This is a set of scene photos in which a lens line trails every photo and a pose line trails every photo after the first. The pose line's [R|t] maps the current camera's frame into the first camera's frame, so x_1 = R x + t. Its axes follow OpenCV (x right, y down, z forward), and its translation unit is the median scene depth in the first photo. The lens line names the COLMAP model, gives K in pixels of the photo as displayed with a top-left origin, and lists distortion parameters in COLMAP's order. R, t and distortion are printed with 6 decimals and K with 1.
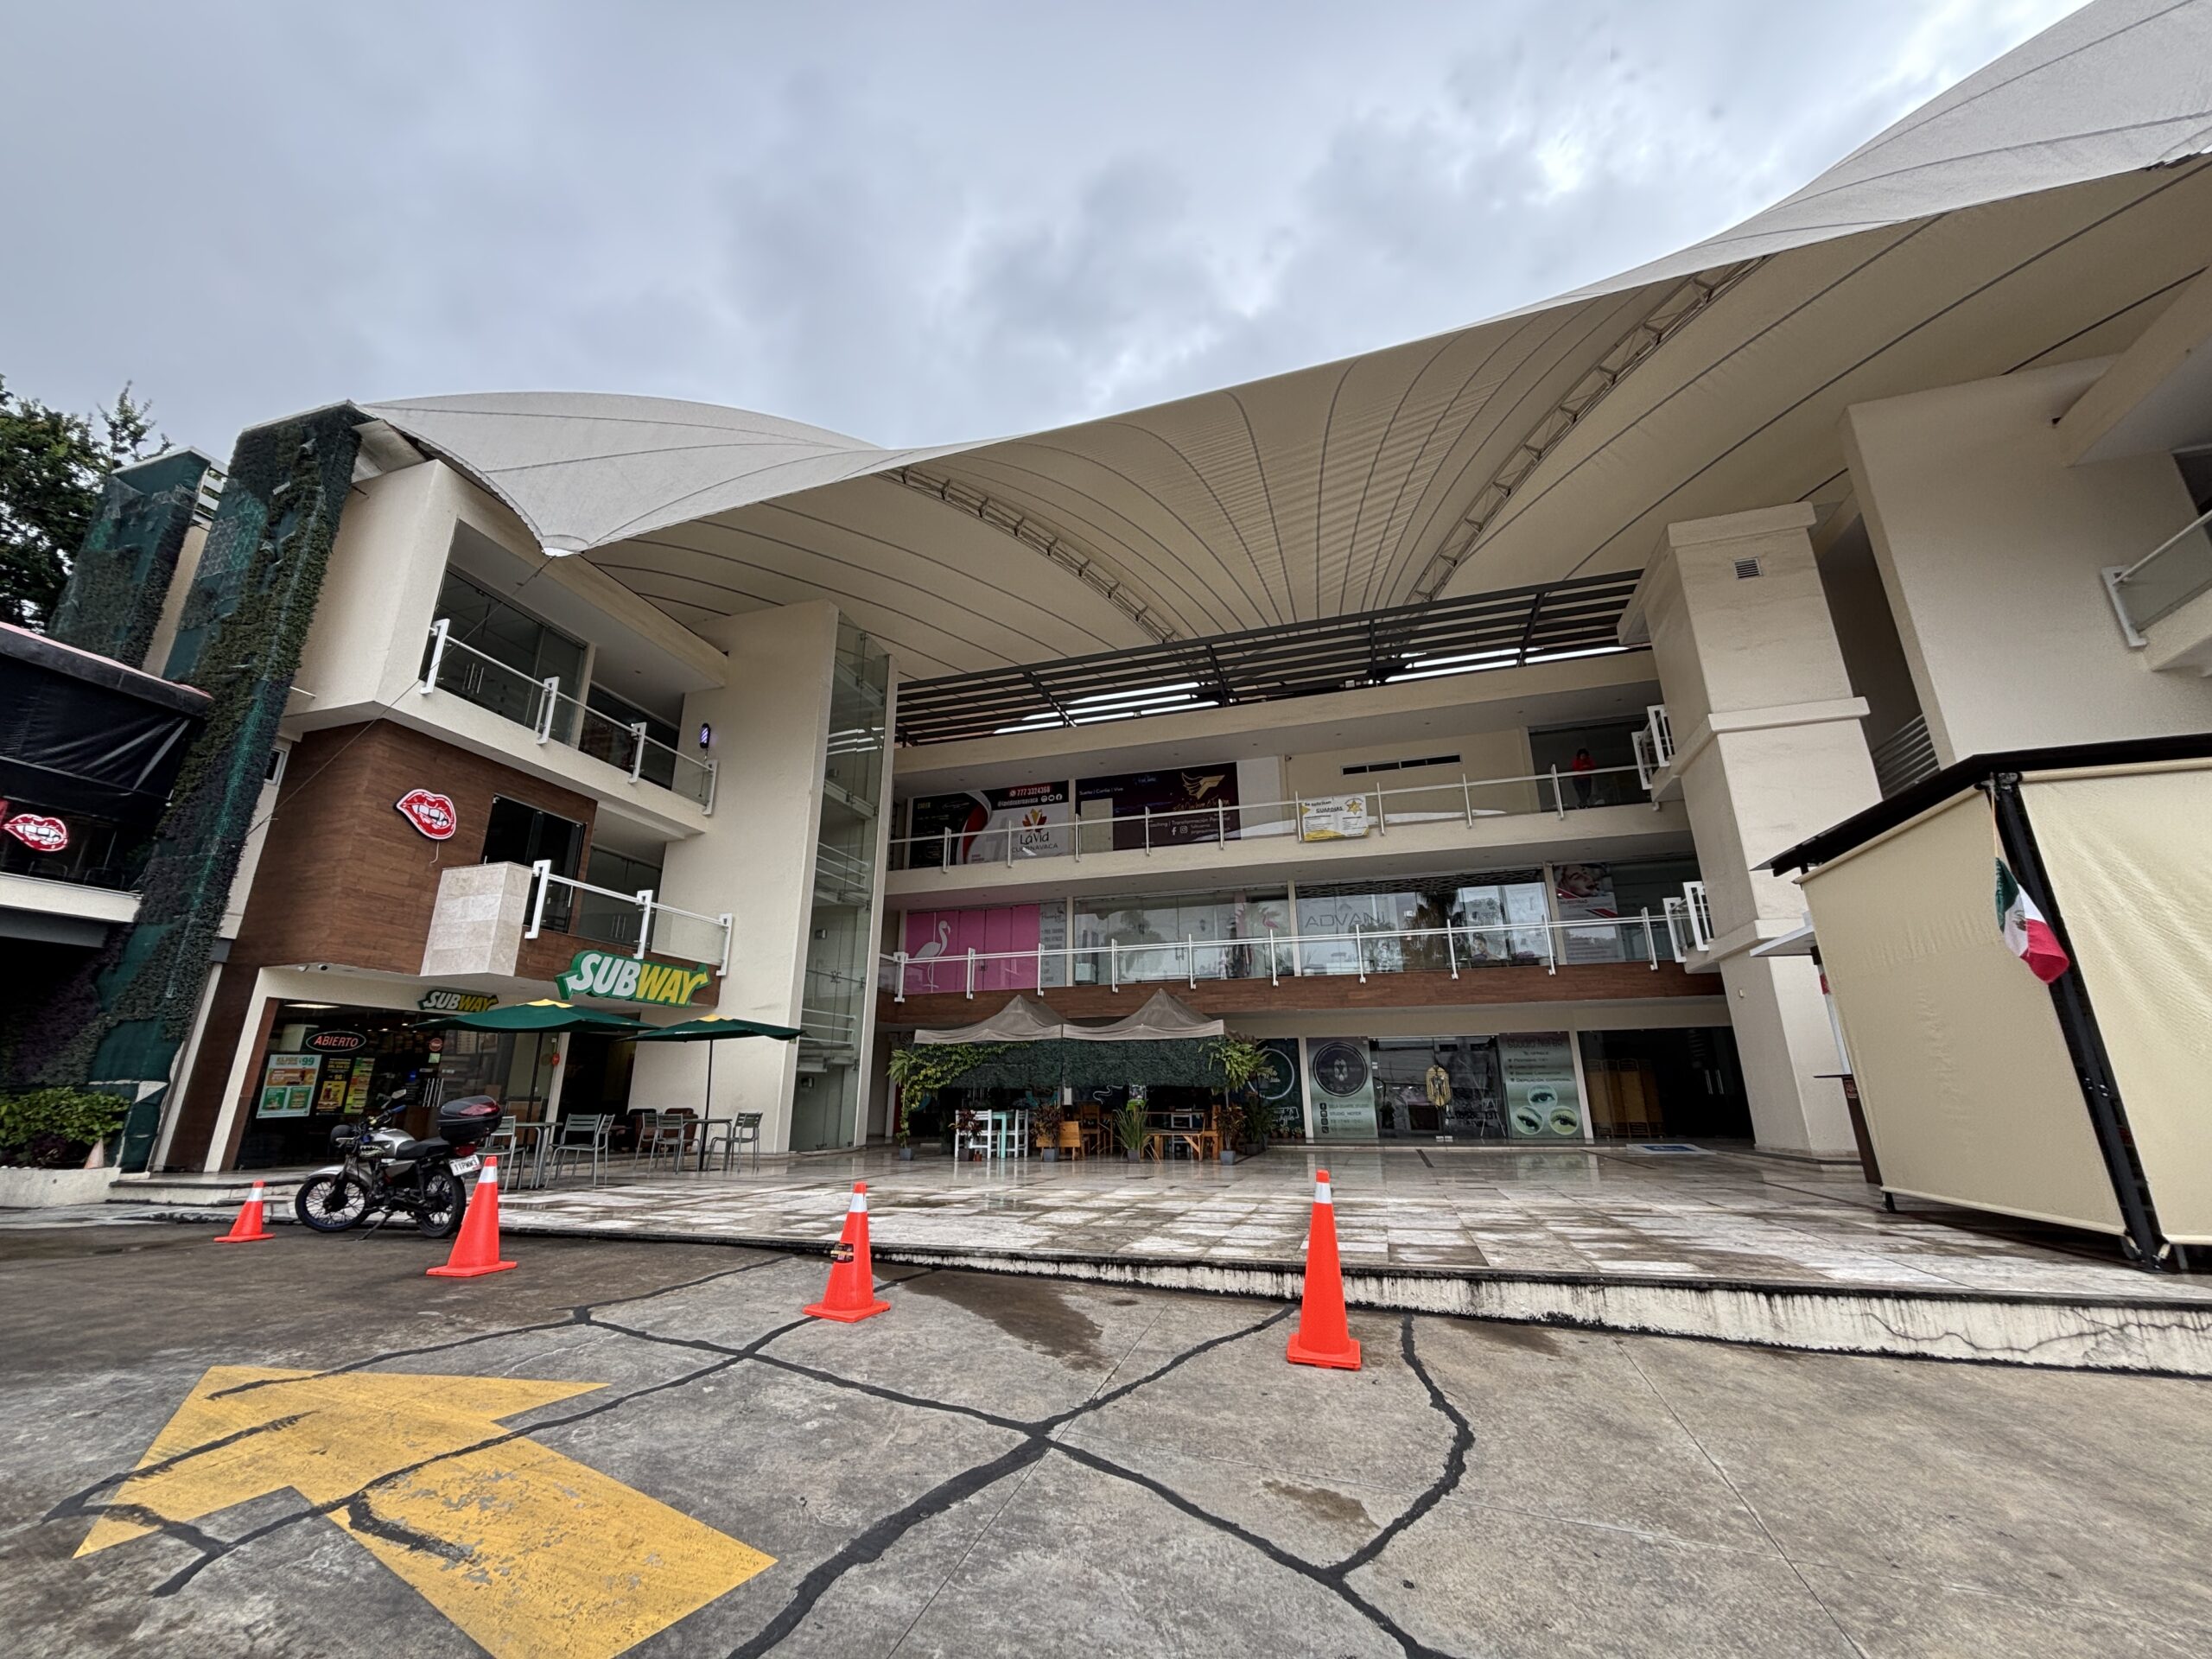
lens RADIAL K [[887.8, 0, 1101.6], [0, 887.8, 836.8], [0, 0, 1]] dist [0.001187, 0.000353]
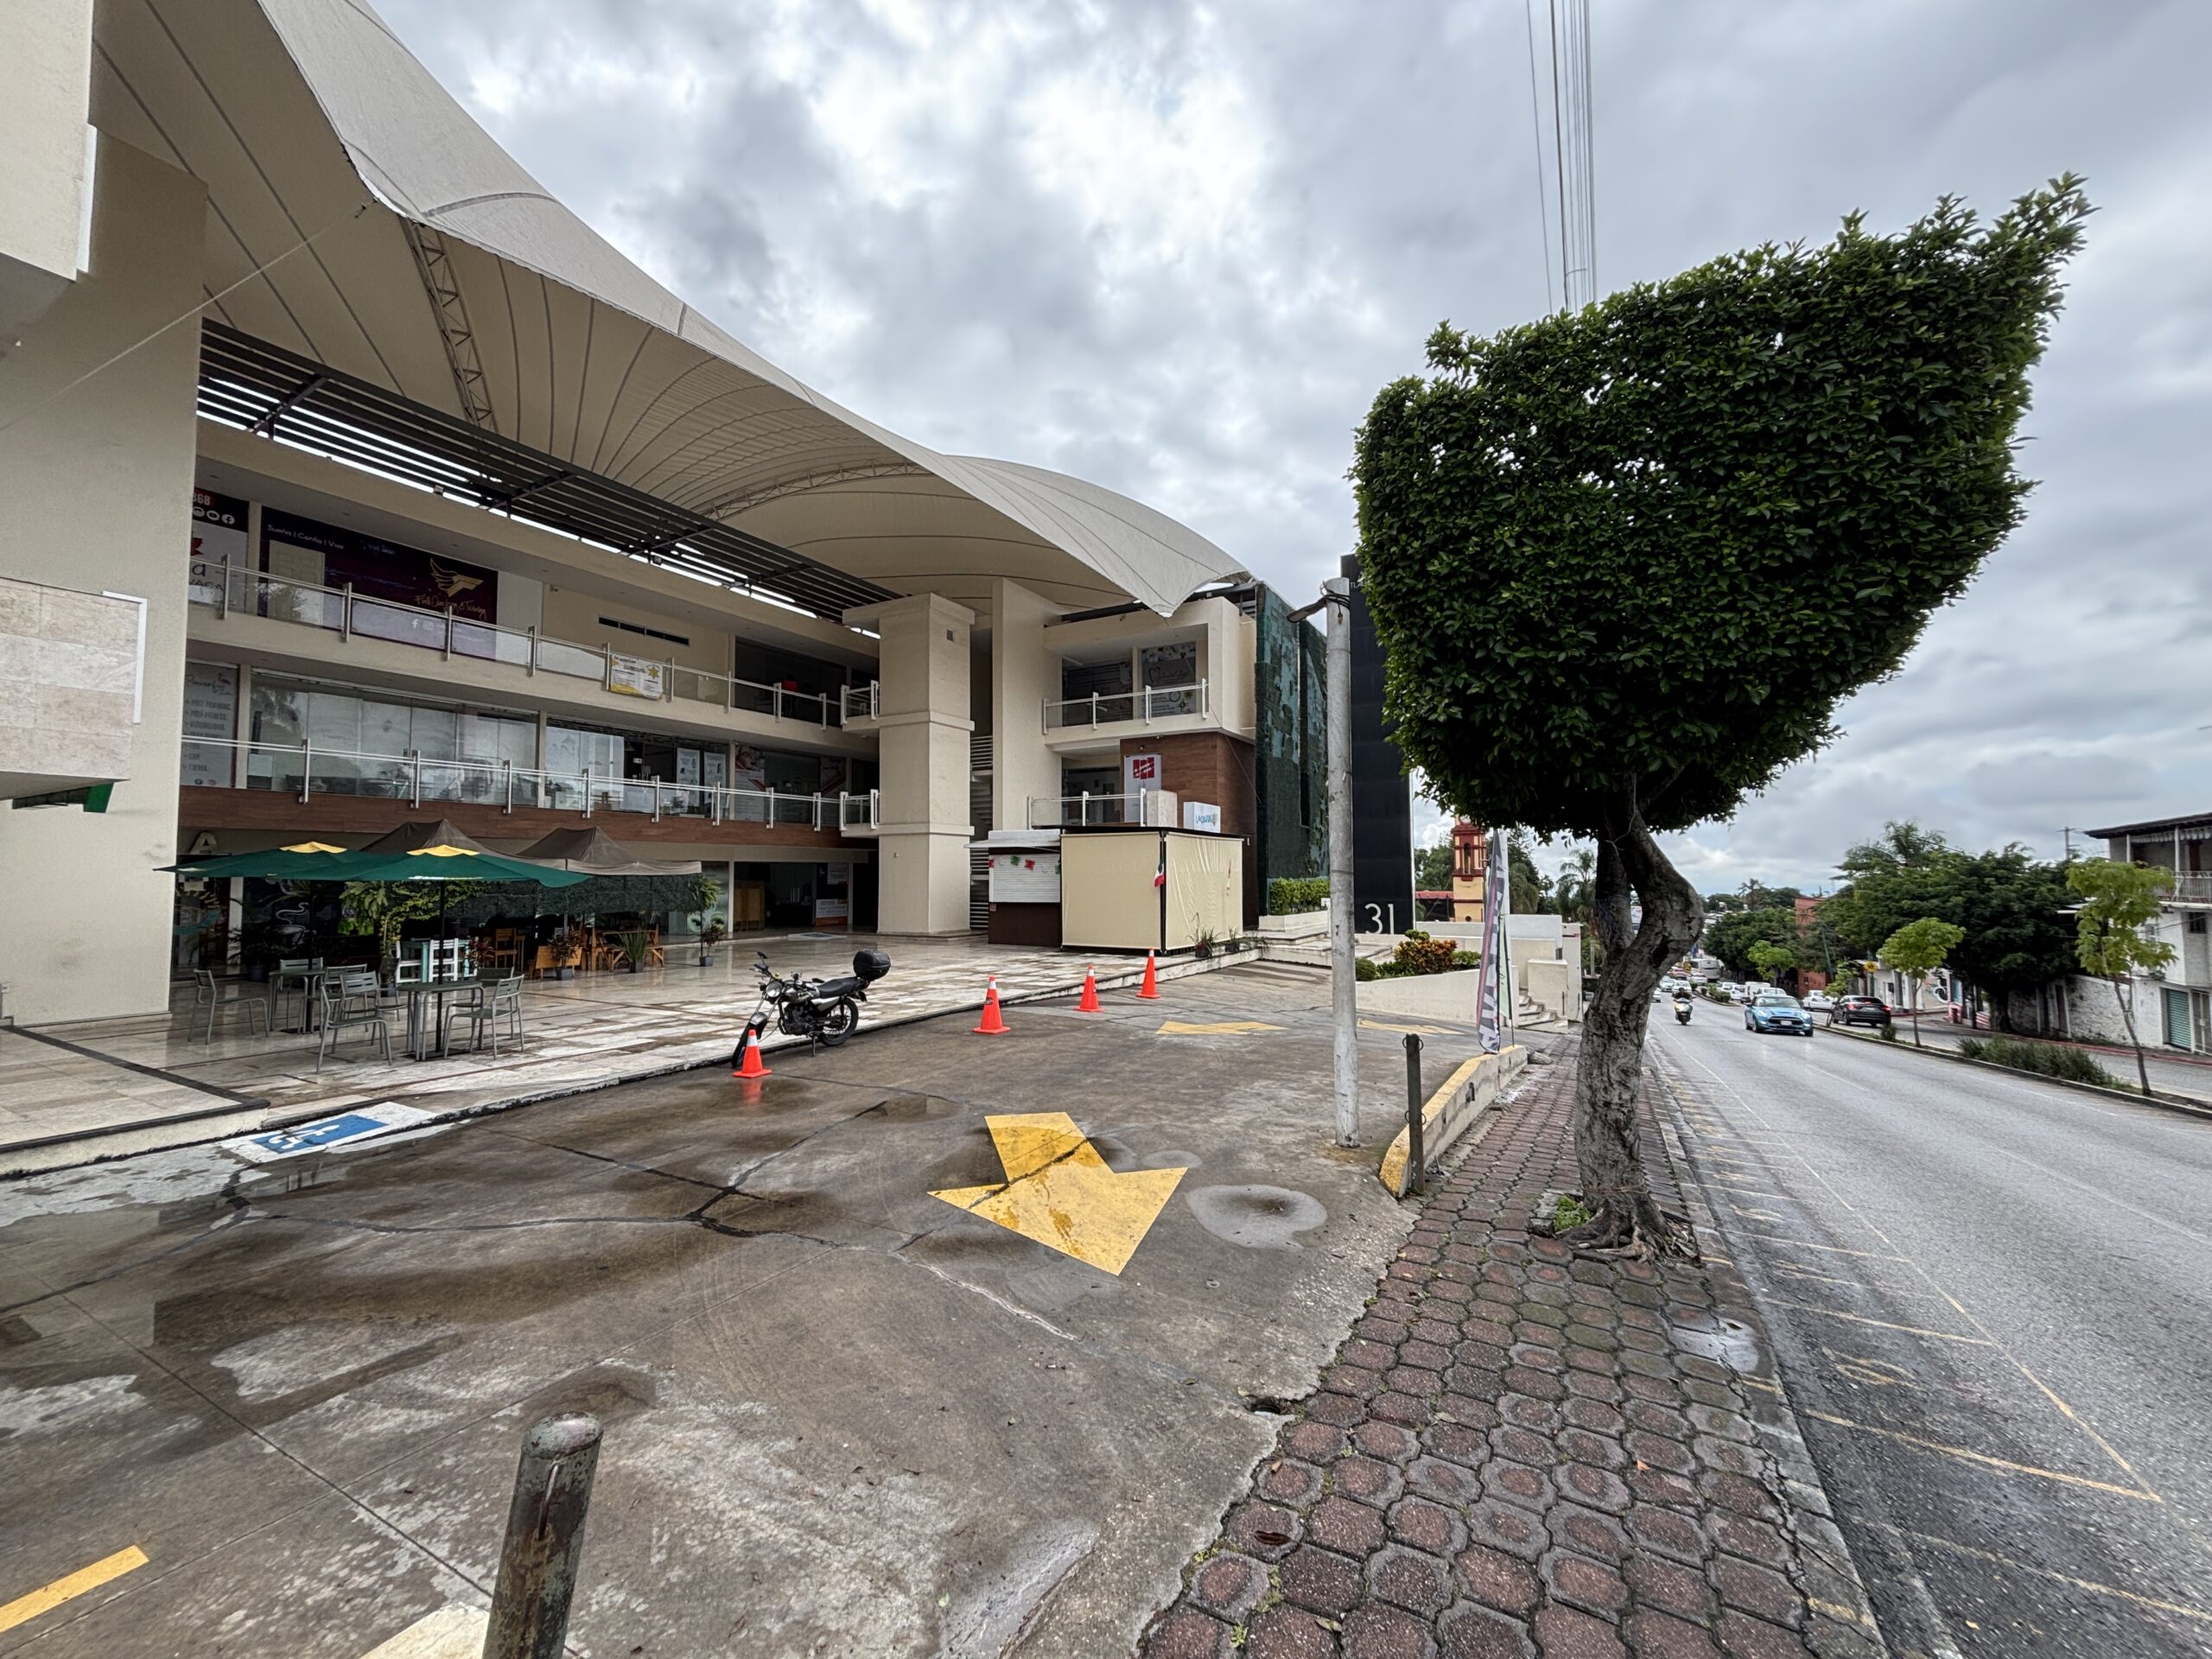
lens RADIAL K [[887.8, 0, 1101.7], [0, 887.8, 838.0], [0, 0, 1]] dist [0.001187, 0.000353]
pose [[0.212278, 0.047542, 0.976052, -0.749936], [-0.278820, 0.960243, 0.013867, -0.005165], [-0.936588, -0.275086, 0.217095, 0.133903]]
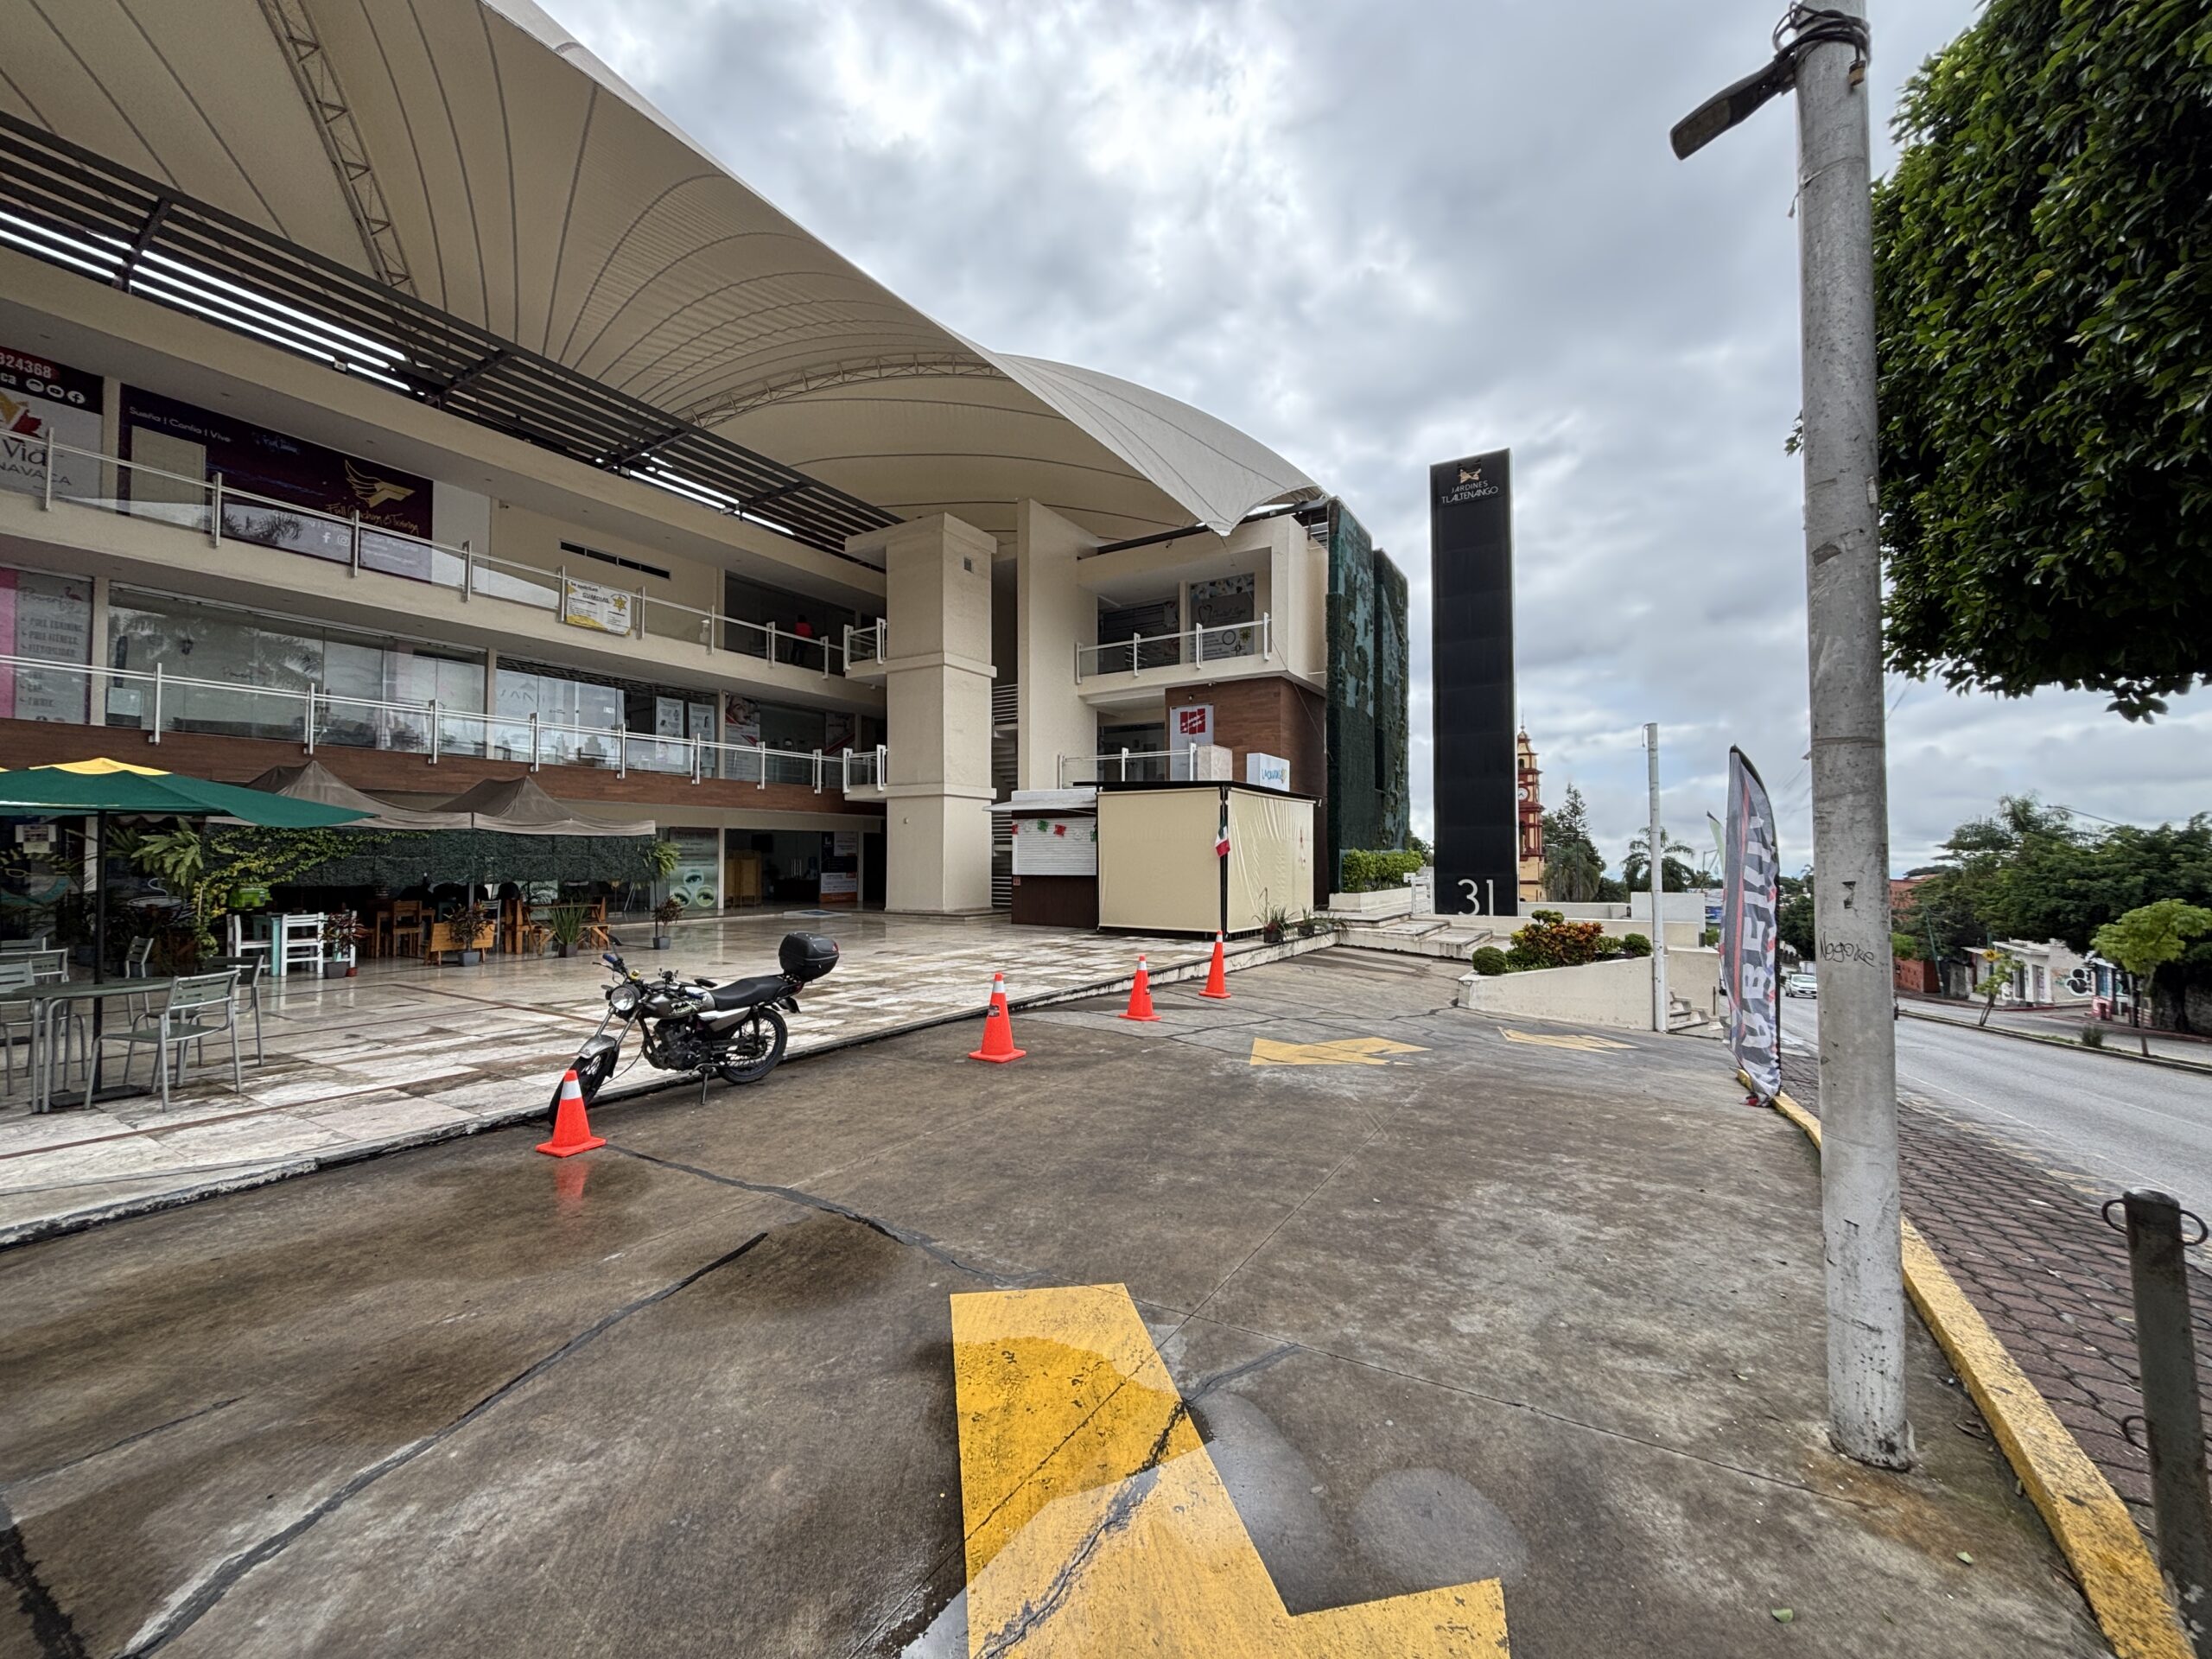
lens RADIAL K [[887.8, 0, 1100.1], [0, 887.8, 838.9], [0, 0, 1]] dist [0.001187, 0.000353]
pose [[0.249527, 0.025900, 0.968021, -0.559729], [-0.279788, 0.958937, 0.046464, 0.023612], [-0.927068, -0.282435, 0.246528, 0.182455]]
